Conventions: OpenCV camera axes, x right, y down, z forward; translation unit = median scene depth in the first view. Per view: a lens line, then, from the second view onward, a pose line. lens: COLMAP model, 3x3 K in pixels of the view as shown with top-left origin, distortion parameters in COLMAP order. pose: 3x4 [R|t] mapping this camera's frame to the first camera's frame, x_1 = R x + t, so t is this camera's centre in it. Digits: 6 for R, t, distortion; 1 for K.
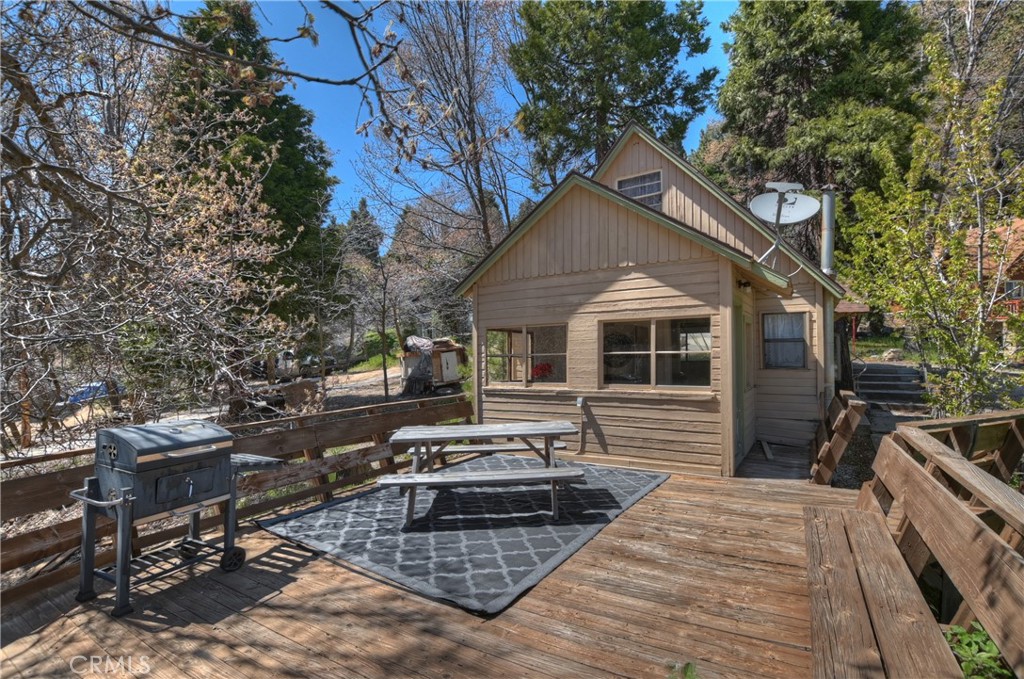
lens RADIAL K [[463.5, 0, 518.3], [0, 463.5, 346.7], [0, 0, 1]] dist [-0.015560, -0.001030]
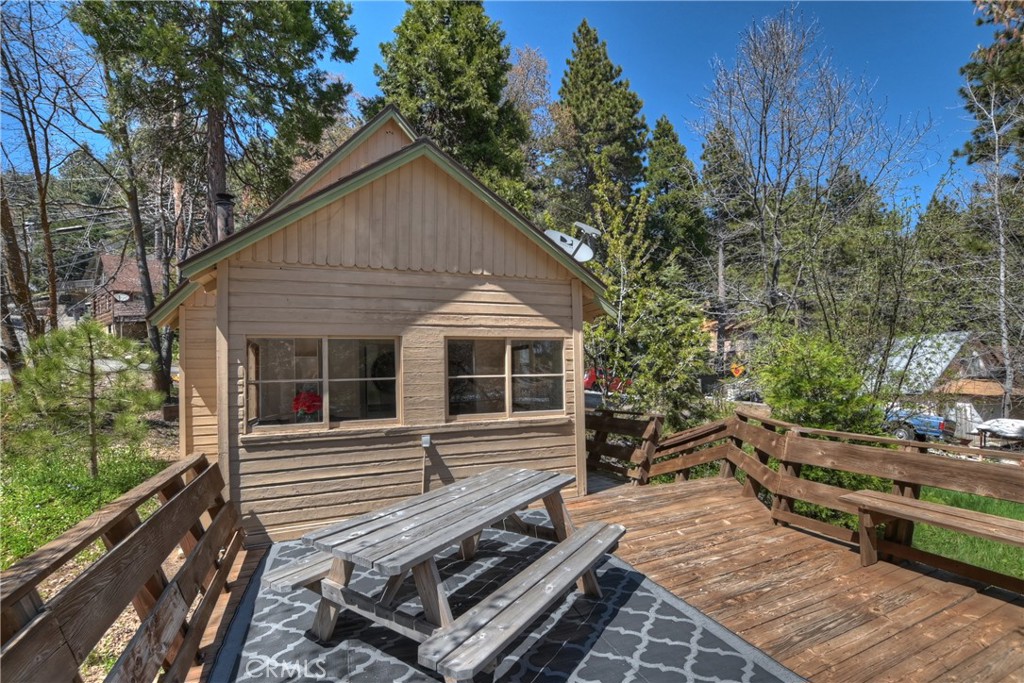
lens RADIAL K [[463.5, 0, 494.6], [0, 463.5, 367.0], [0, 0, 1]] dist [-0.015560, -0.001030]
pose [[0.586397, 0.013565, 0.809910, -0.422582], [-0.005289, 0.999903, -0.012919, 0.006671], [-0.810007, 0.003292, 0.586411, 0.464749]]
